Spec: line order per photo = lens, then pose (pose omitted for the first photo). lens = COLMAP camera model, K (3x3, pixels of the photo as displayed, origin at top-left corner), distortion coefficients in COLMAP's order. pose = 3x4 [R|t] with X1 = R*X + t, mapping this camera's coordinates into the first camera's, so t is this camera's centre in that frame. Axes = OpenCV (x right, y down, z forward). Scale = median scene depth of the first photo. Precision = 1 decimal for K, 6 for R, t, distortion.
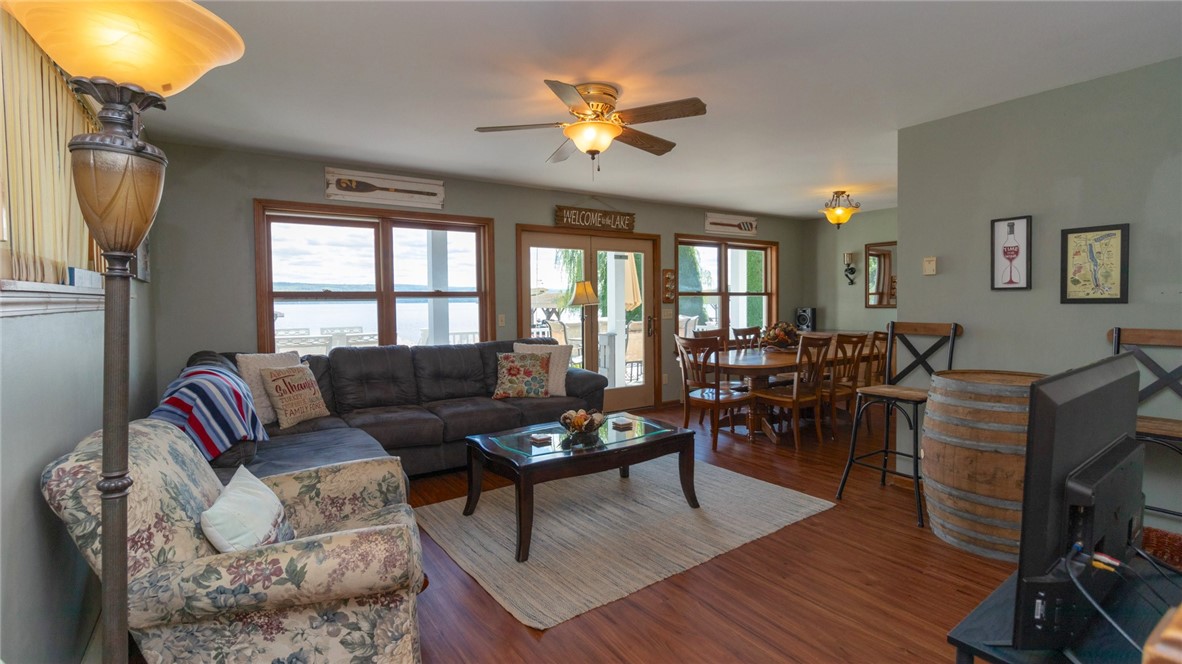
lens RADIAL K [[546.7, 0, 573.8], [0, 546.7, 312.5], [0, 0, 1]] dist [-0.000224, -0.000158]
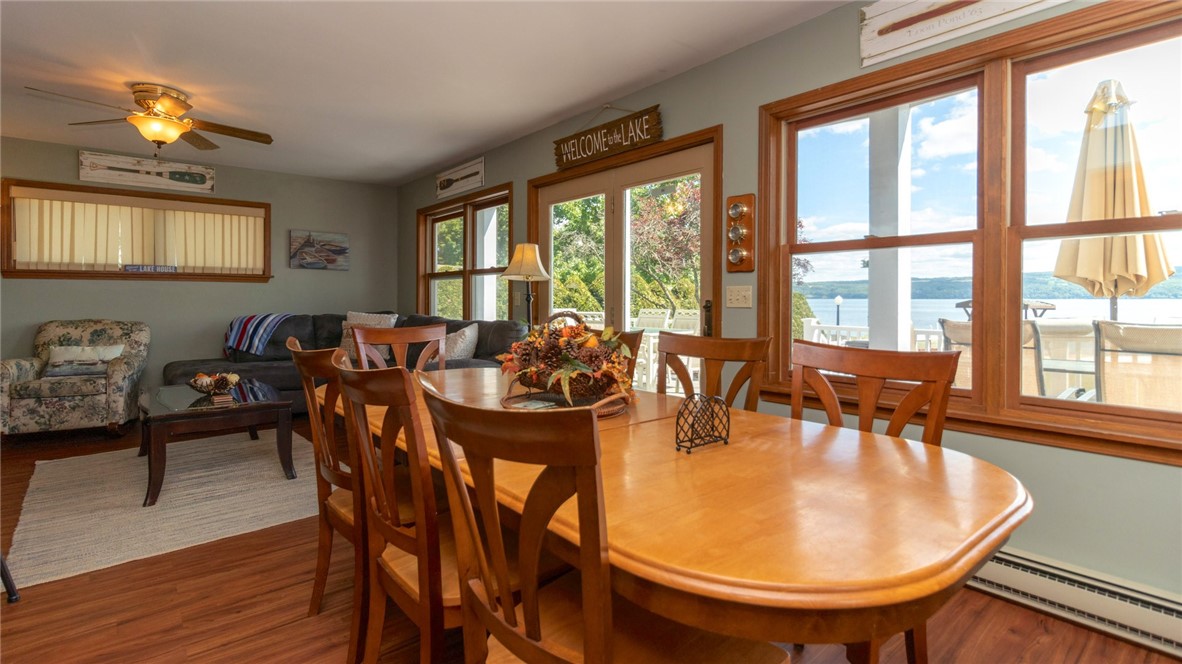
lens RADIAL K [[546.7, 0, 573.8], [0, 546.7, 312.5], [0, 0, 1]] dist [-0.000224, -0.000158]
pose [[0.095557, 0.037738, -0.994708, 0.593068], [-0.029085, 0.998960, 0.035106, 0.005204], [0.994999, 0.025576, 0.096555, 0.802018]]
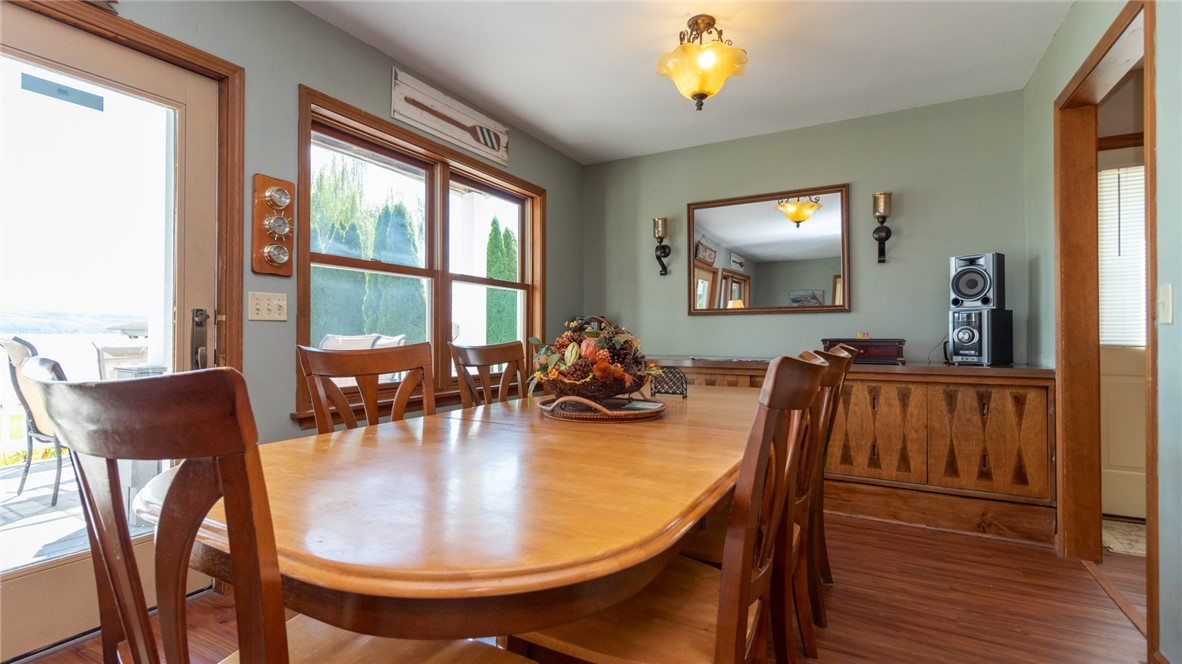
lens RADIAL K [[546.7, 0, 573.8], [0, 546.7, 312.5], [0, 0, 1]] dist [-0.000224, -0.000158]
pose [[0.890446, 0.029603, 0.454125, 0.183359], [0.000354, 0.997837, -0.065740, 0.028481], [-0.455088, 0.058699, 0.888510, 0.594988]]
